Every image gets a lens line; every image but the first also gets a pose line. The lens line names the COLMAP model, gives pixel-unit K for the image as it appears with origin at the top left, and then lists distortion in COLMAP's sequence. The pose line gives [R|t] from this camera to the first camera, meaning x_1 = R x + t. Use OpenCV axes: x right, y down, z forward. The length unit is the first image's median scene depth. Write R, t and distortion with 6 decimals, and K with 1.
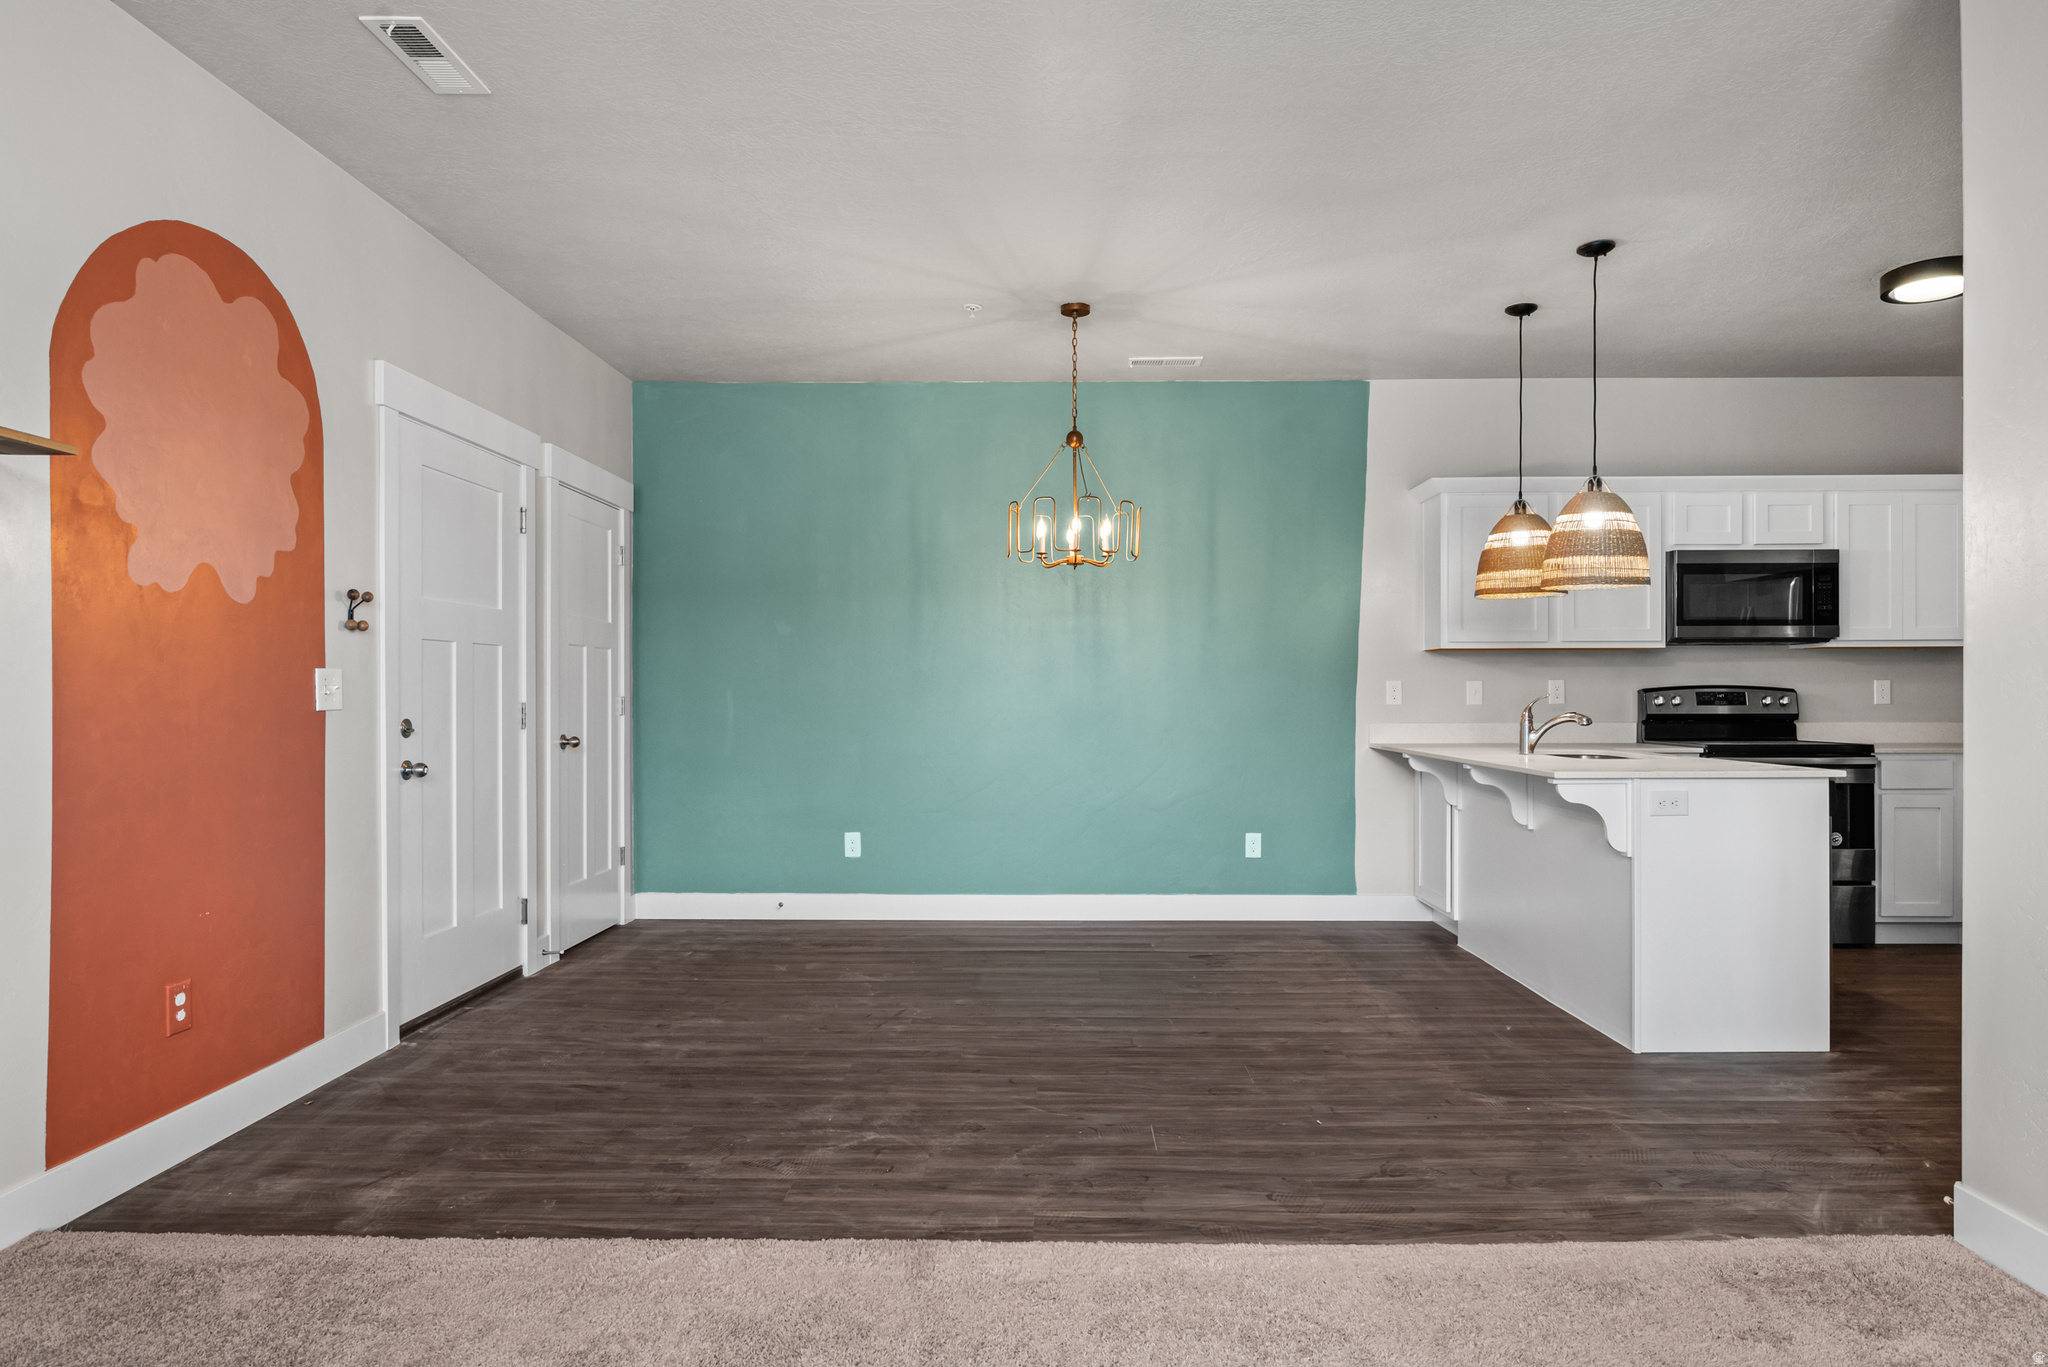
lens RADIAL K [[1211.4, 0, 1037.2], [0, 1211.4, 697.1], [0, 0, 1]] dist [-0.000362, -0.001304]
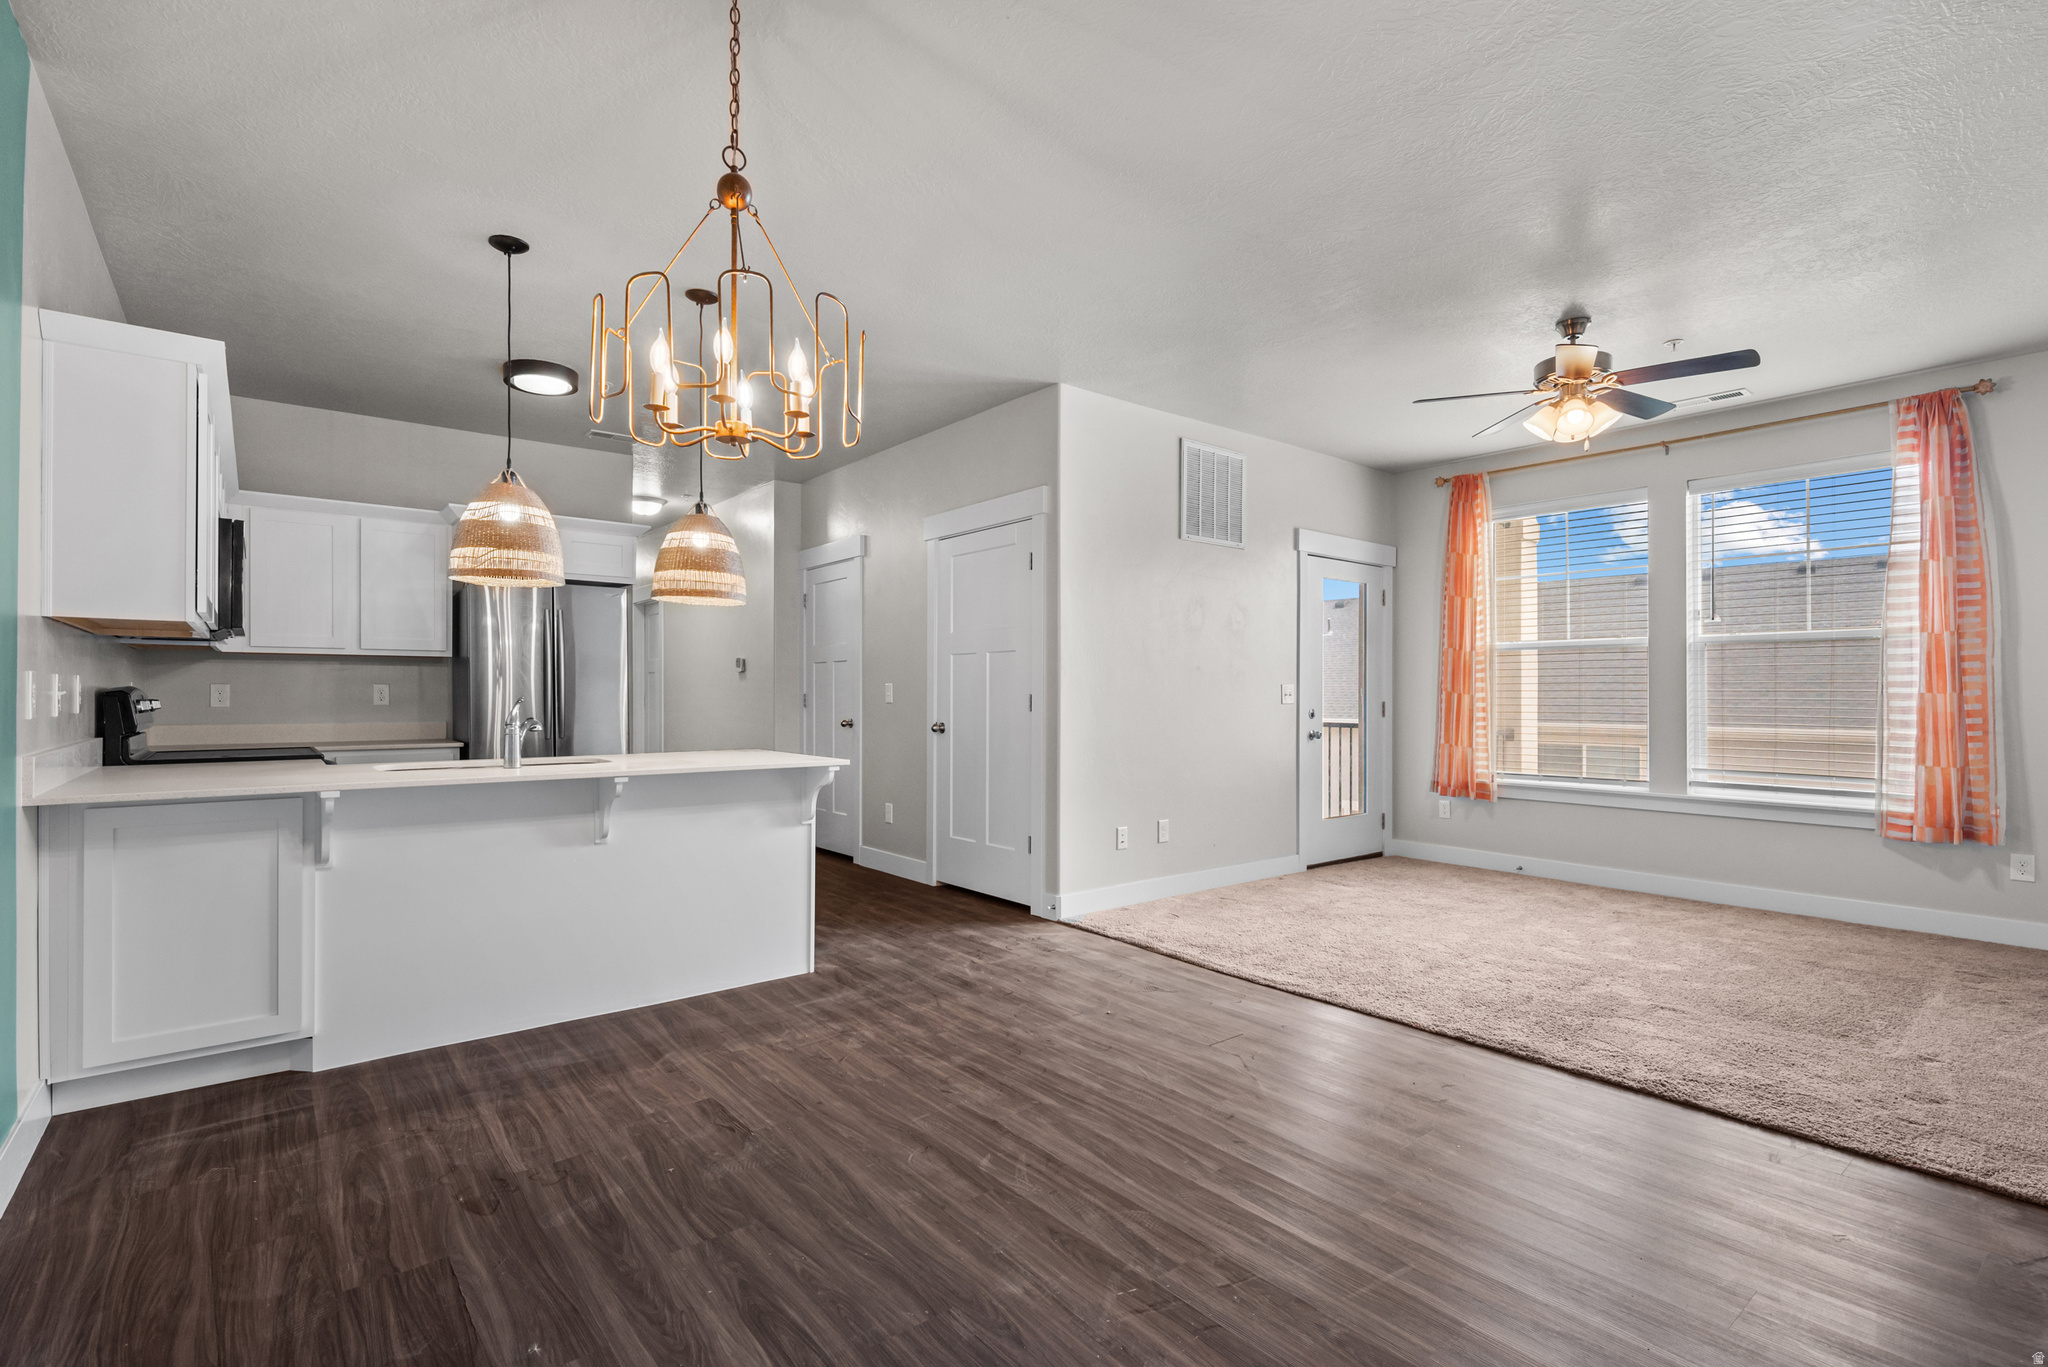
lens RADIAL K [[923.2, 0, 1045.1], [0, 923.2, 691.1], [0, 0, 1]] dist [0.002403, 0.000467]
pose [[-0.640736, 0.006209, 0.767736, -0.348269], [0.000367, 0.999970, -0.007781, -0.002117], [-0.767761, -0.004703, -0.640719, 1.149352]]
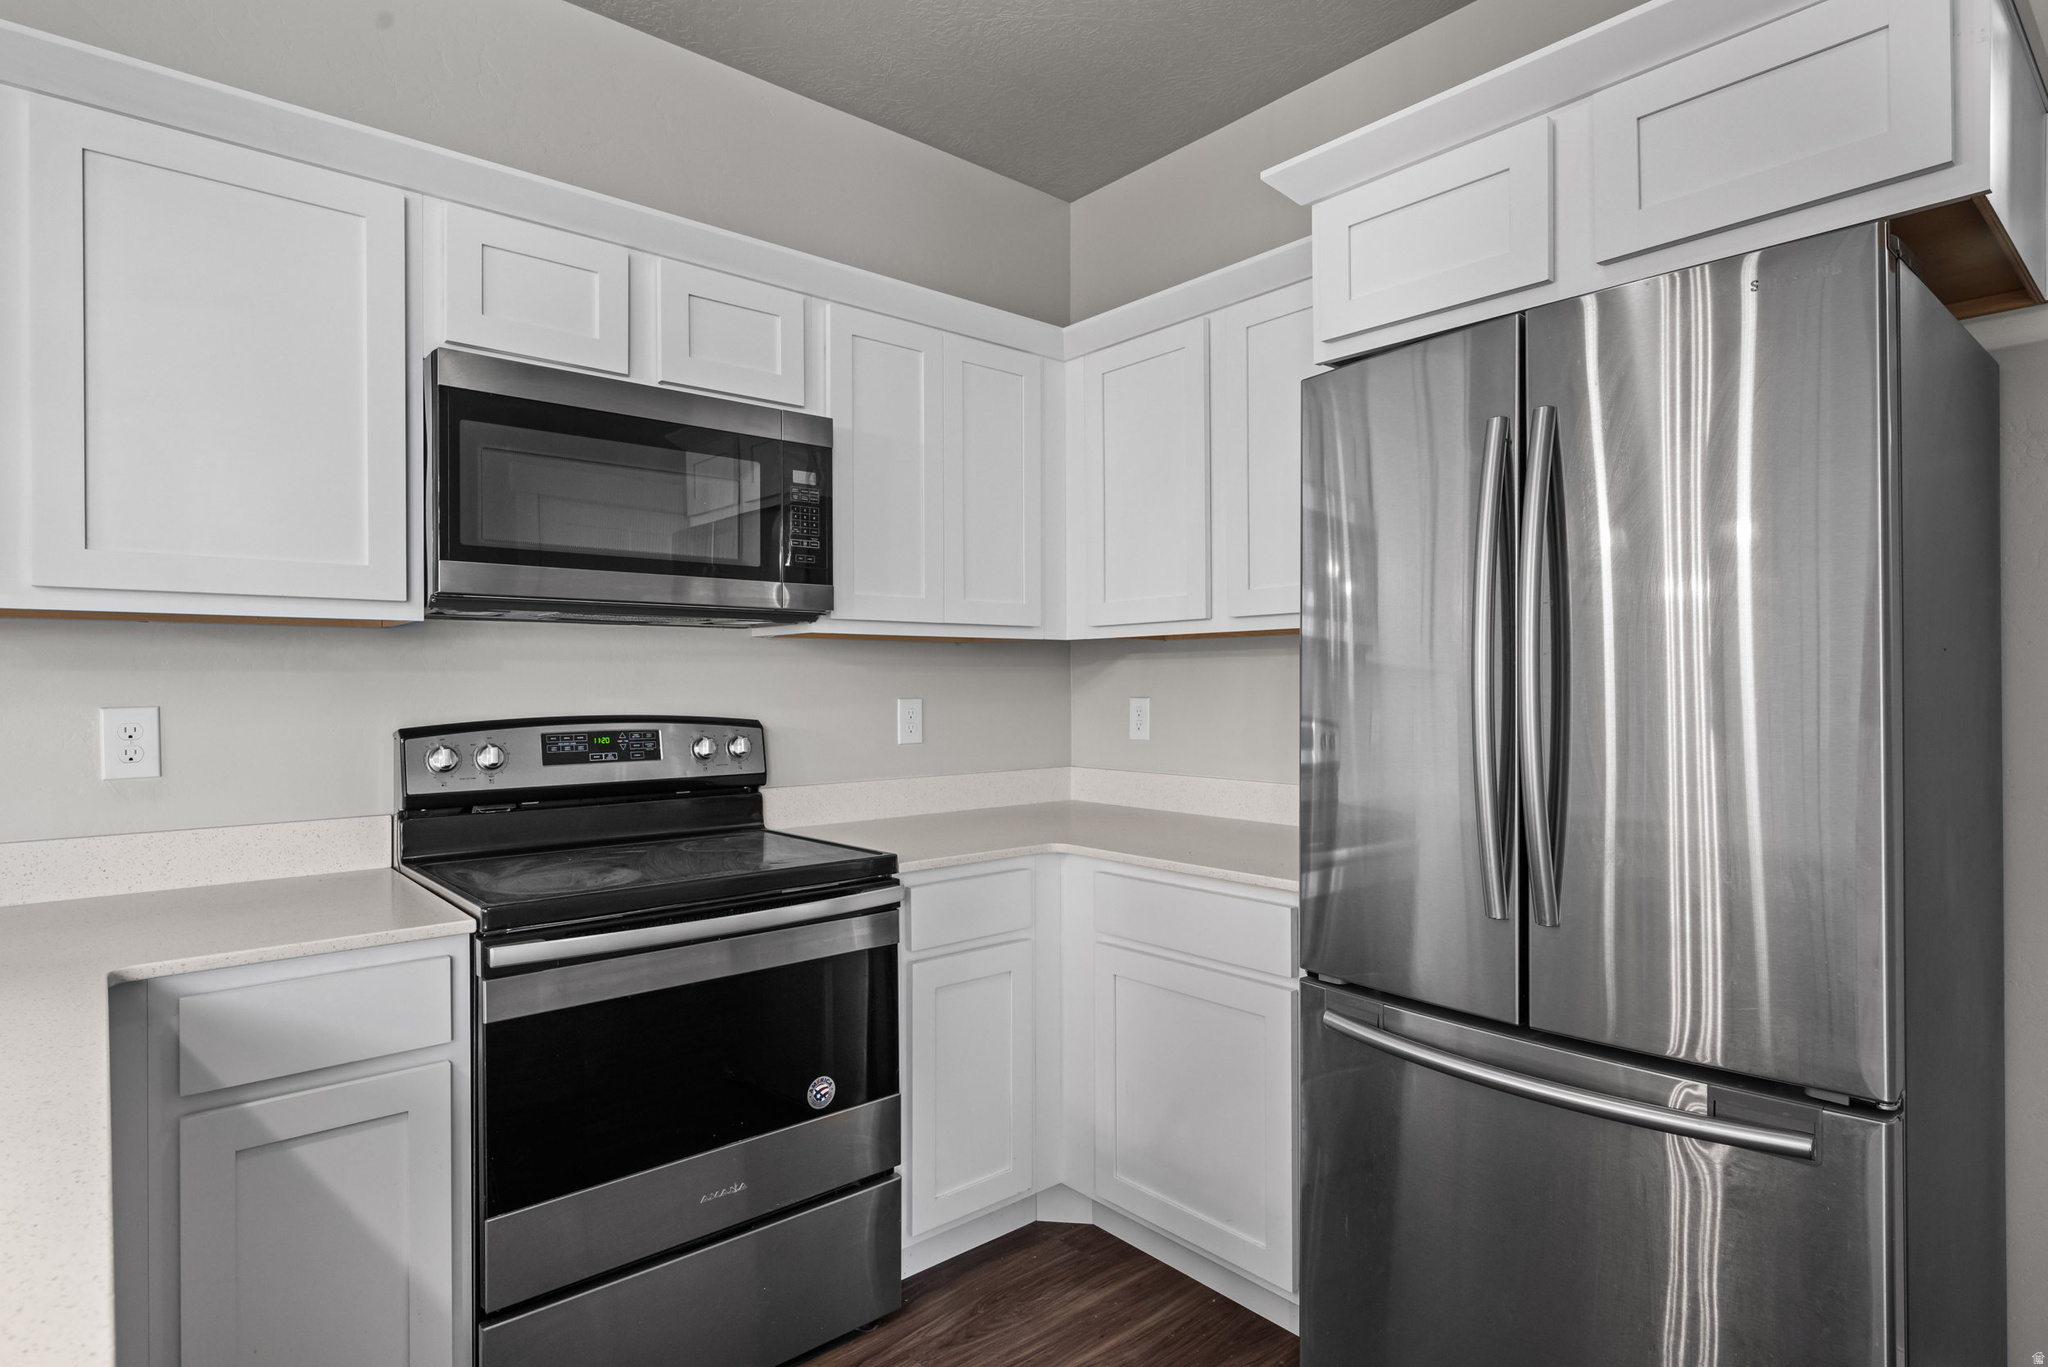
lens RADIAL K [[1077.5, 0, 1037.8], [0, 1077.5, 688.5], [0, 0, 1]] dist [-0.002878, 0.000052]
pose [[0.743387, -0.003607, 0.668852, 0.514946], [0.003026, 0.999993, 0.002030, -0.024240], [-0.668855, 0.000514, 0.743393, 0.743569]]
